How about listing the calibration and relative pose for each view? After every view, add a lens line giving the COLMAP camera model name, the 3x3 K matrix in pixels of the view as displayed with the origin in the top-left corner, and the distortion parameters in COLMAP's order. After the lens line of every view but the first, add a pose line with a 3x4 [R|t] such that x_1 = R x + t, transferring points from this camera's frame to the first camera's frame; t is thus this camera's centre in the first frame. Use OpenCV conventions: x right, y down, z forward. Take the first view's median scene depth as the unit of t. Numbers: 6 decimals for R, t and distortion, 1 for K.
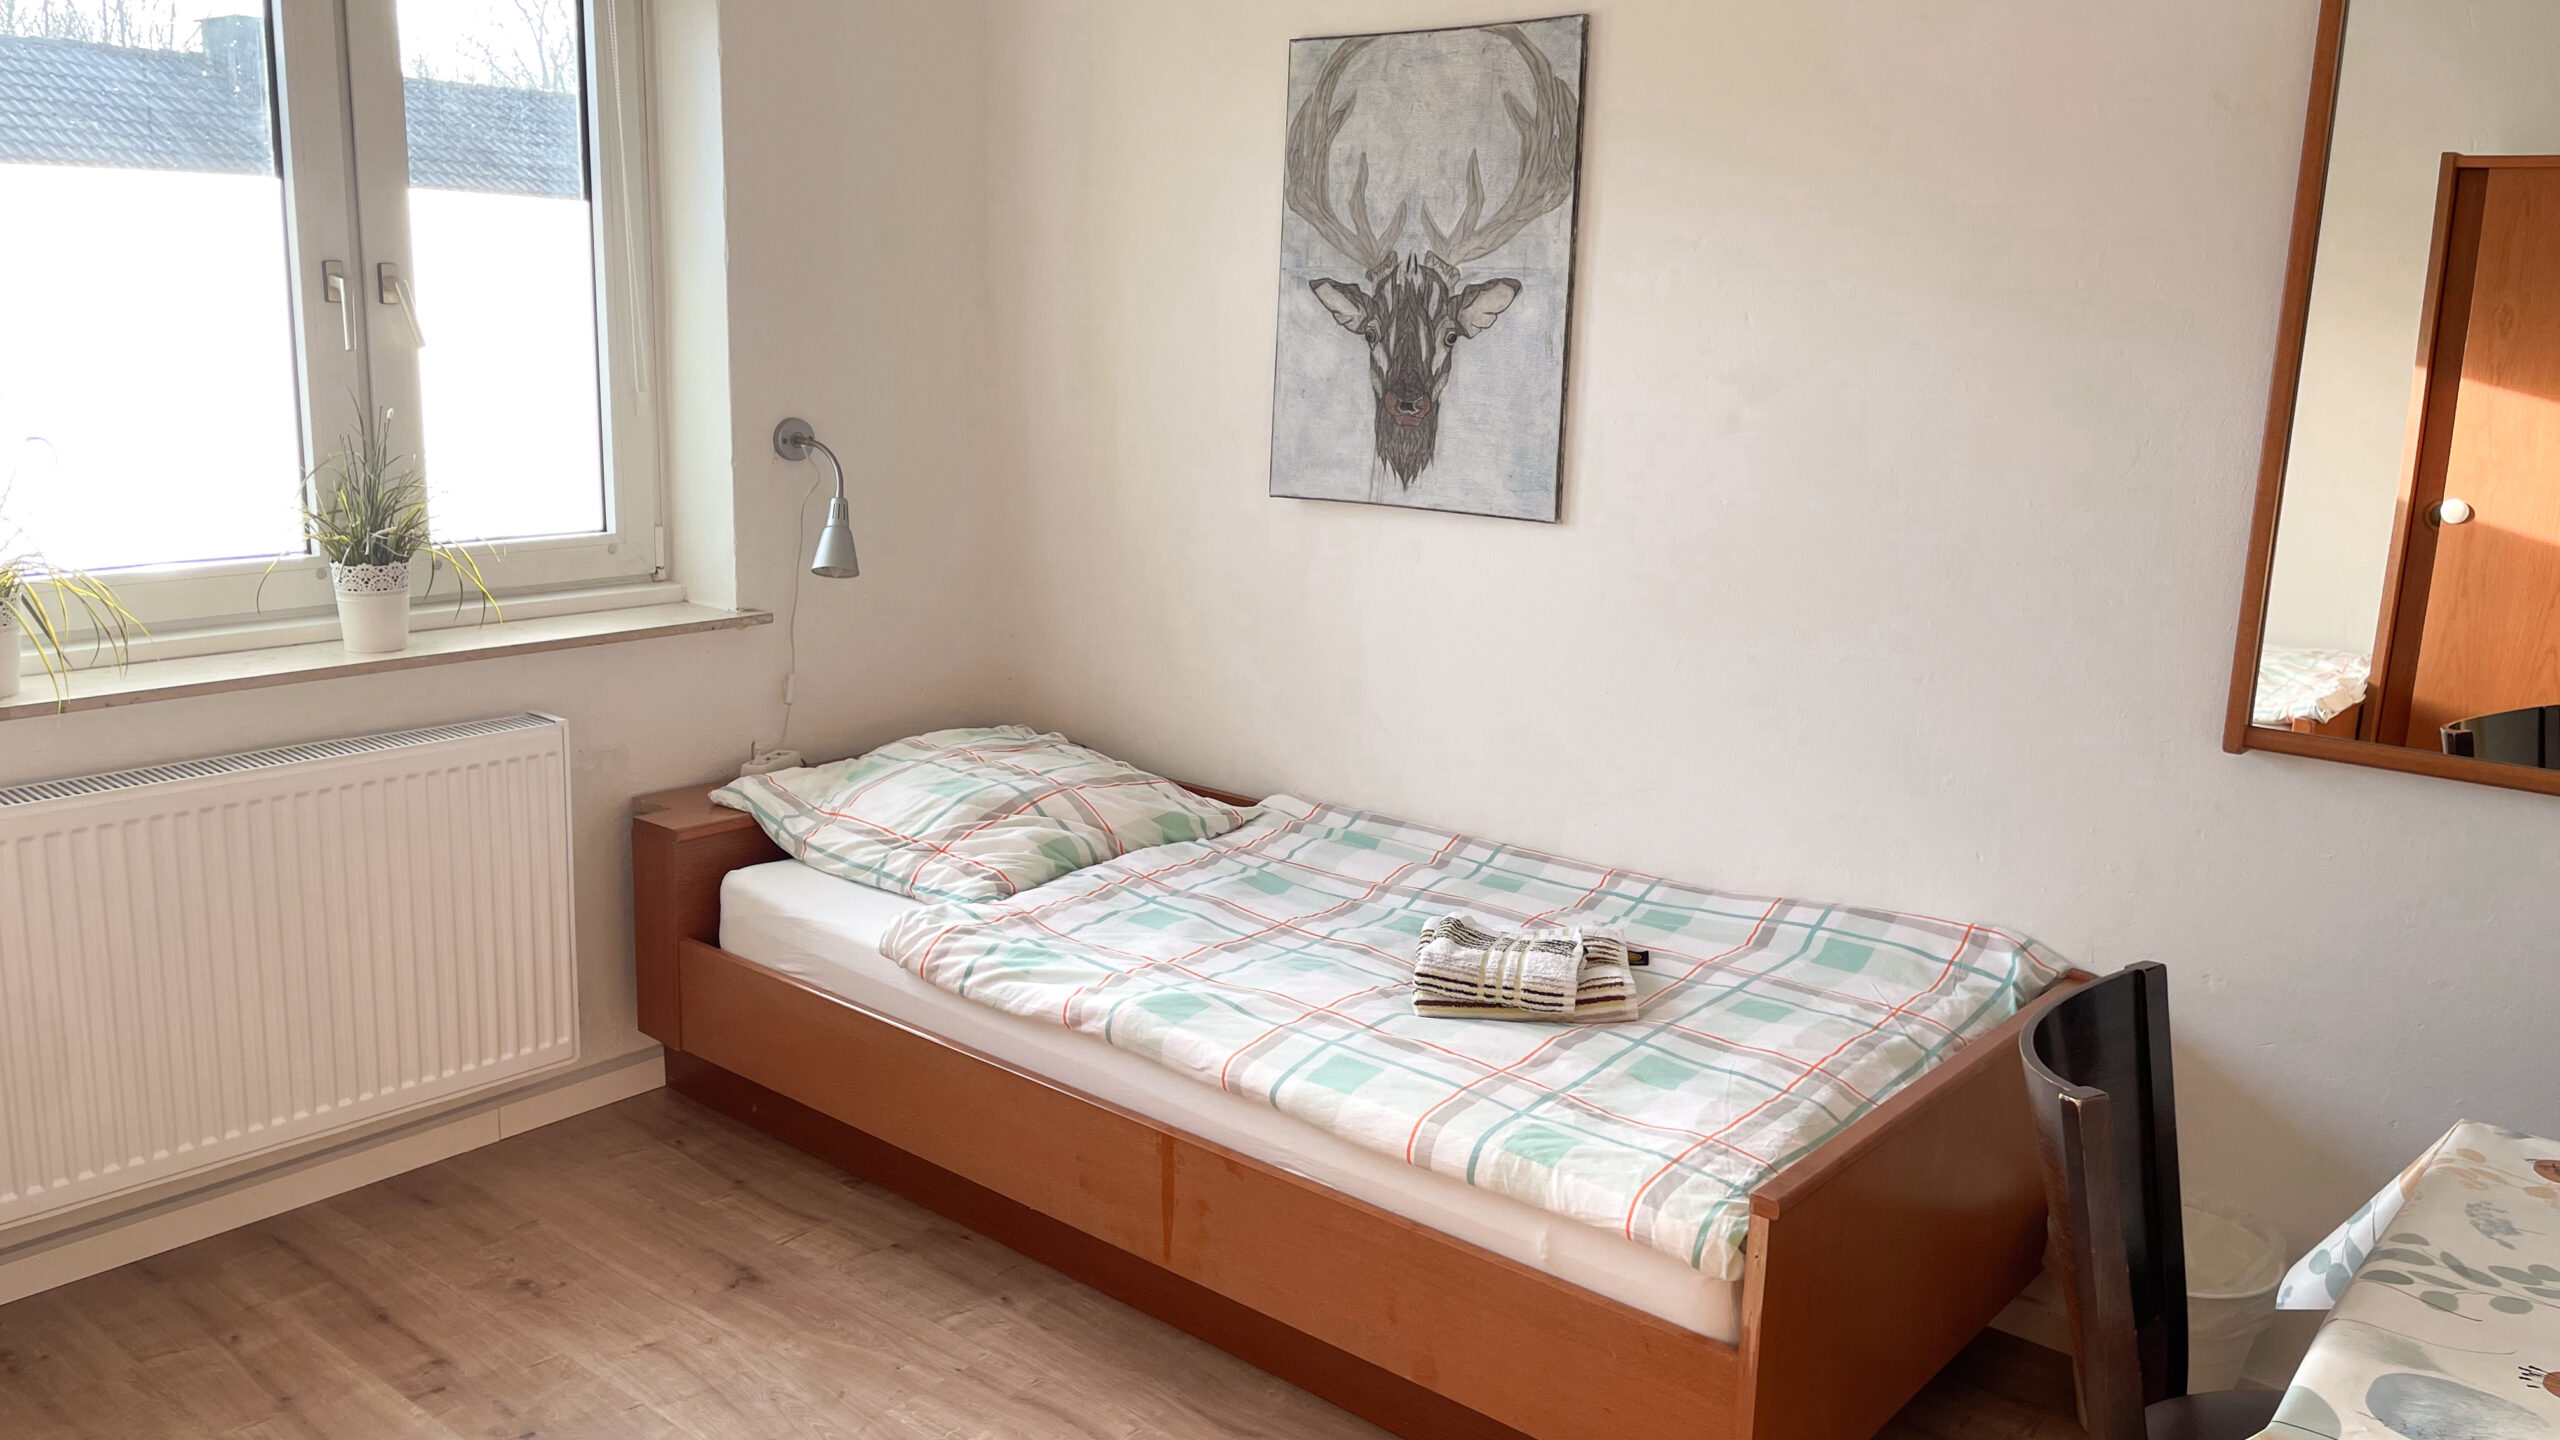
lens RADIAL K [[1962.9, 0, 1280.0], [0, 1962.9, 720.0], [0, 0, 1]] dist [0.121367, -0.170550]
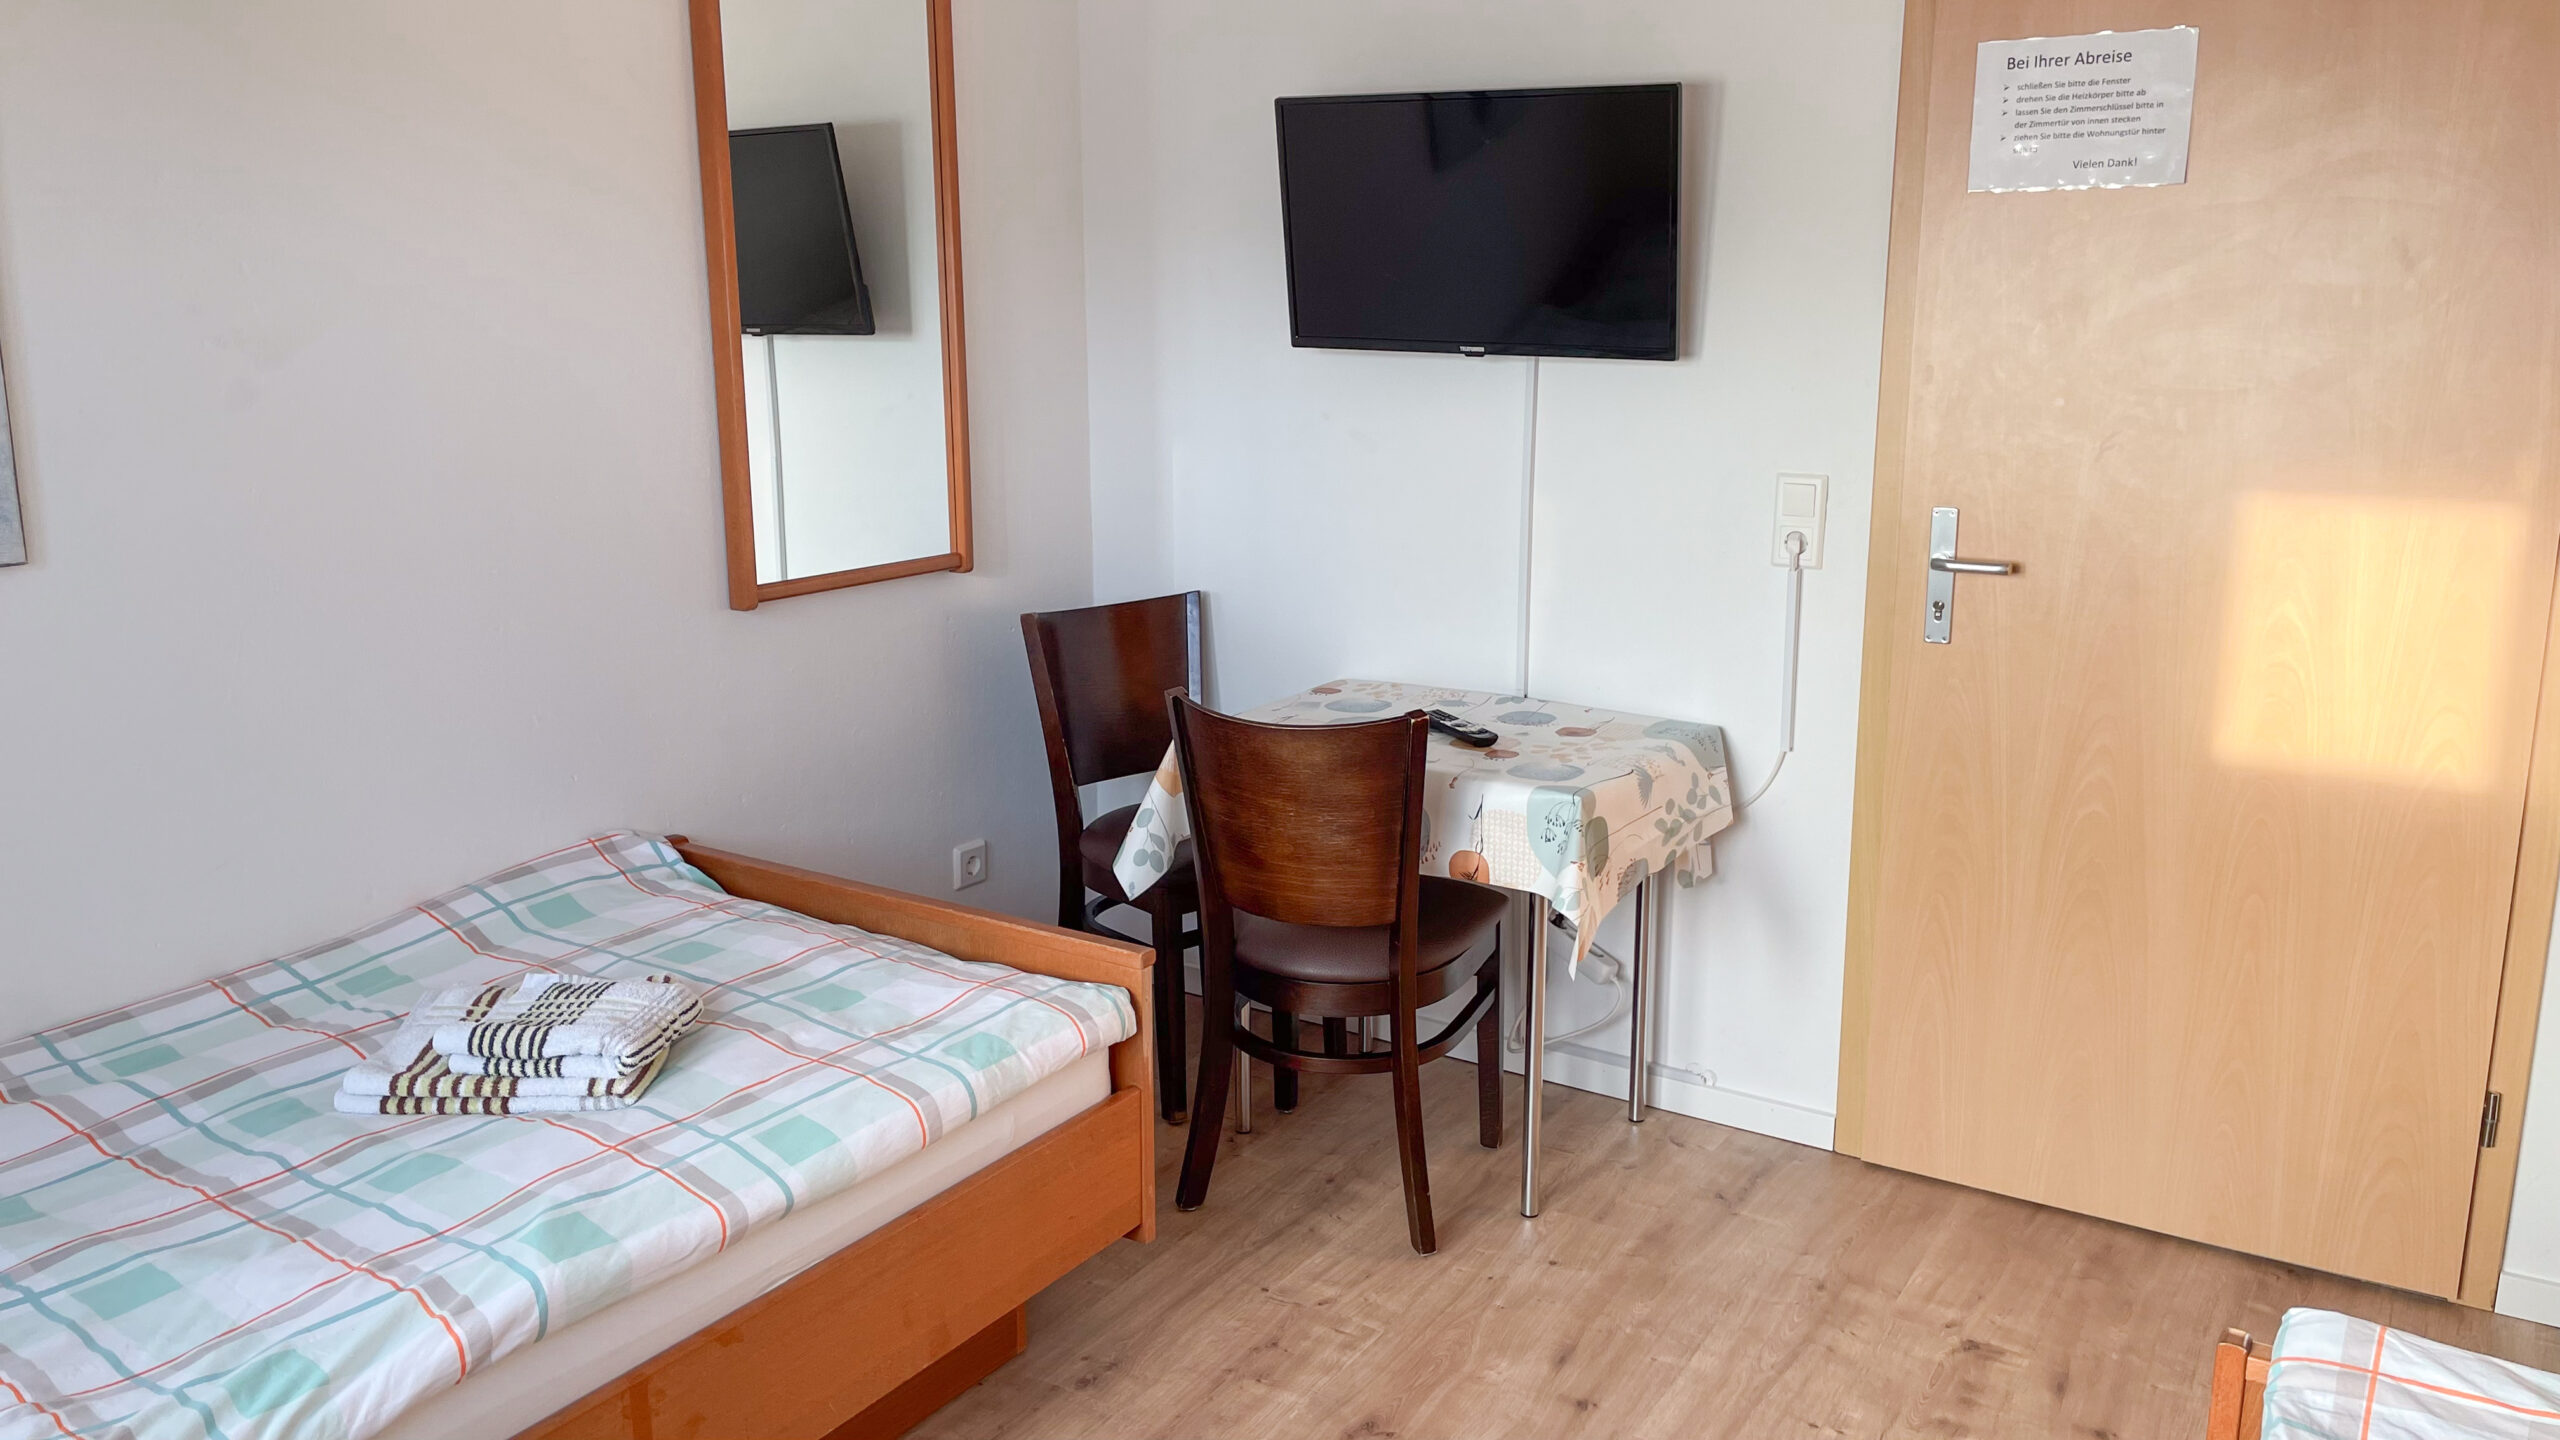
lens RADIAL K [[1962.9, 0, 1280.0], [0, 1962.9, 720.0], [0, 0, 1]] dist [0.121367, -0.170550]
pose [[-0.142247, -0.243328, 0.959457, -0.783493], [0.198959, 0.942502, 0.268526, -0.187595], [-0.969629, 0.229090, -0.085656, 0.799050]]
